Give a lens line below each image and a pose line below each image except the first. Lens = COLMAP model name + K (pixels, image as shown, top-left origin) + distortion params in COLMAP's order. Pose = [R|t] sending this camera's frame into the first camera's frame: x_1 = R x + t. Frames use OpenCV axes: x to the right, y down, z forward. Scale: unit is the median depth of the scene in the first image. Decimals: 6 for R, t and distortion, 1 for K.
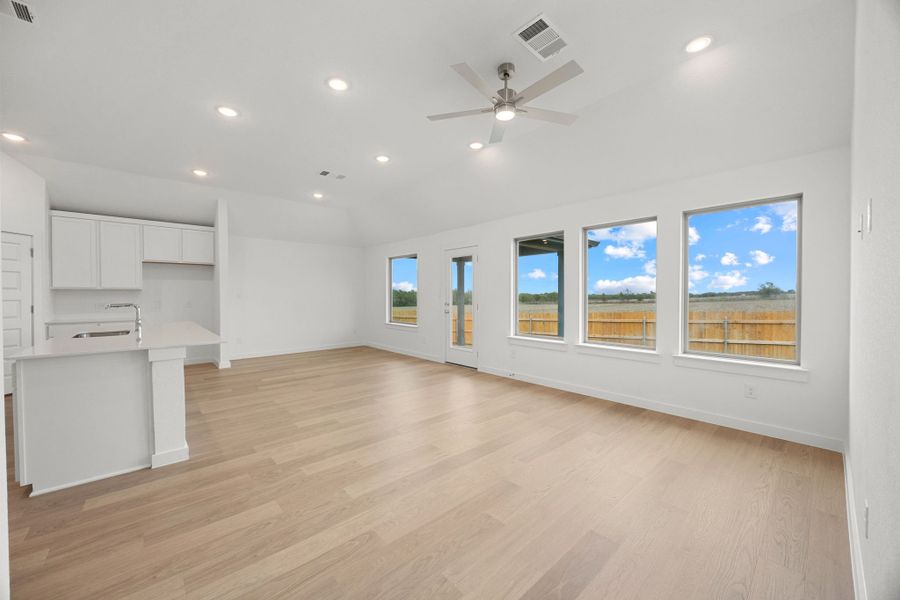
lens RADIAL K [[339.4, 0, 448.7], [0, 339.4, 303.2], [0, 0, 1]] dist [-0.002641, -0.001347]
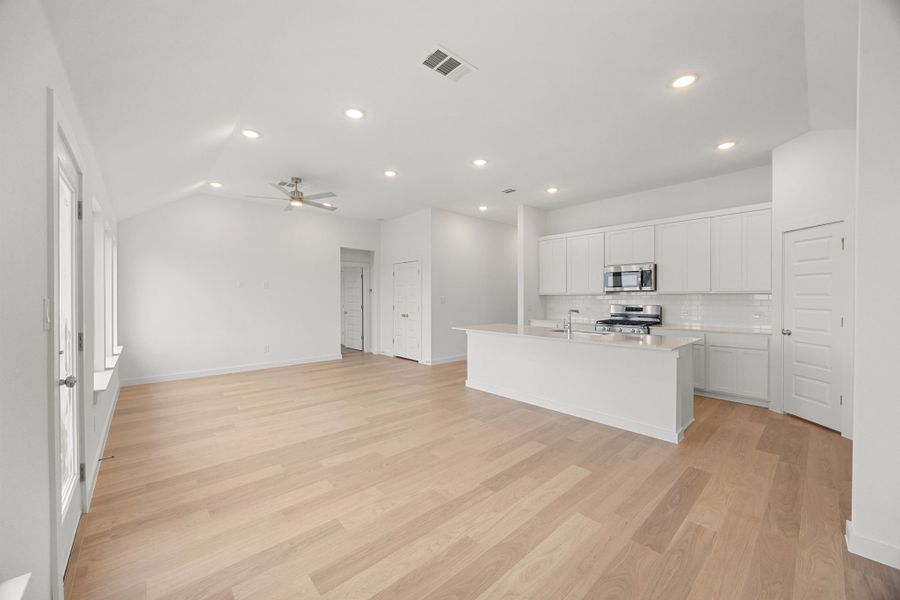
lens RADIAL K [[339.4, 0, 446.5], [0, 339.4, 299.5], [0, 0, 1]] dist [-0.002641, -0.001347]
pose [[-0.999993, 0.001801, -0.003249, -0.353097], [0.001699, 0.999508, 0.031308, -0.051761], [0.003304, 0.031302, -0.999505, 1.575787]]
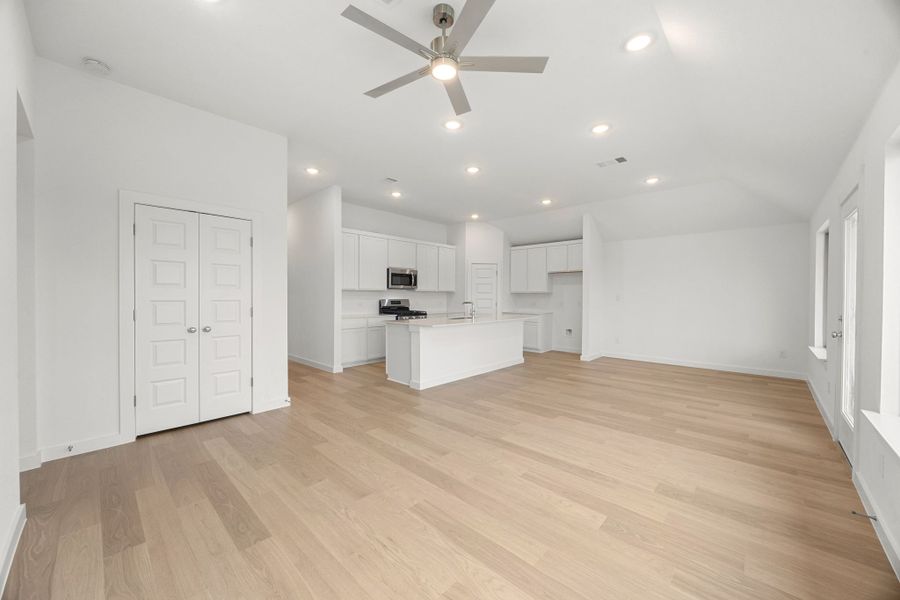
lens RADIAL K [[339.4, 0, 444.8], [0, 339.4, 301.9], [0, 0, 1]] dist [-0.002641, -0.001347]
pose [[0.077761, 0.019366, -0.996784, 0.534699], [-0.028100, 0.999457, 0.017225, -0.017319], [0.996576, 0.026671, 0.078263, 0.526201]]
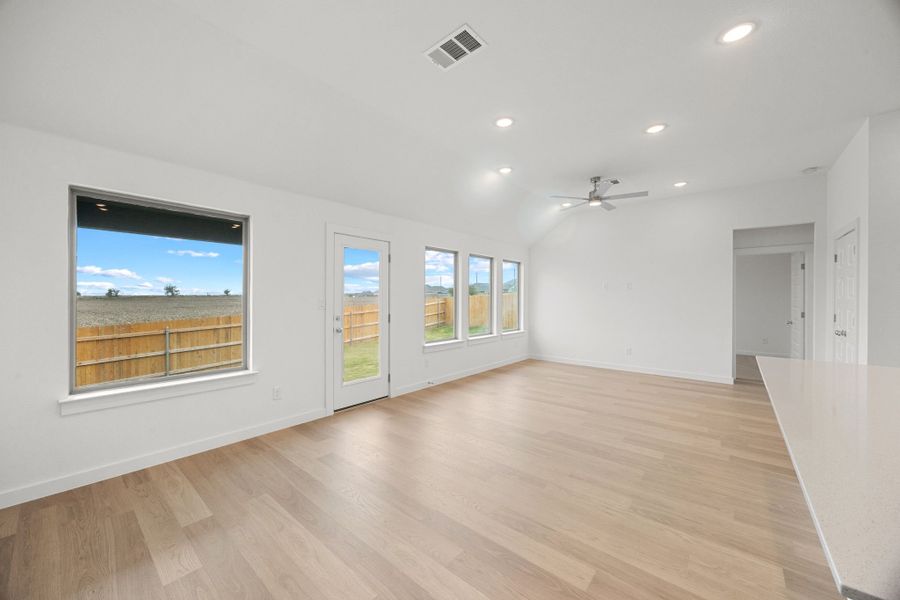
lens RADIAL K [[339.4, 0, 446.8], [0, 339.4, 298.6], [0, 0, 1]] dist [-0.002641, -0.001347]
pose [[-0.133961, -0.000504, 0.990986, -0.839110], [0.021862, 0.999755, 0.003464, -0.040103], [-0.990745, 0.022129, -0.133917, 1.125122]]
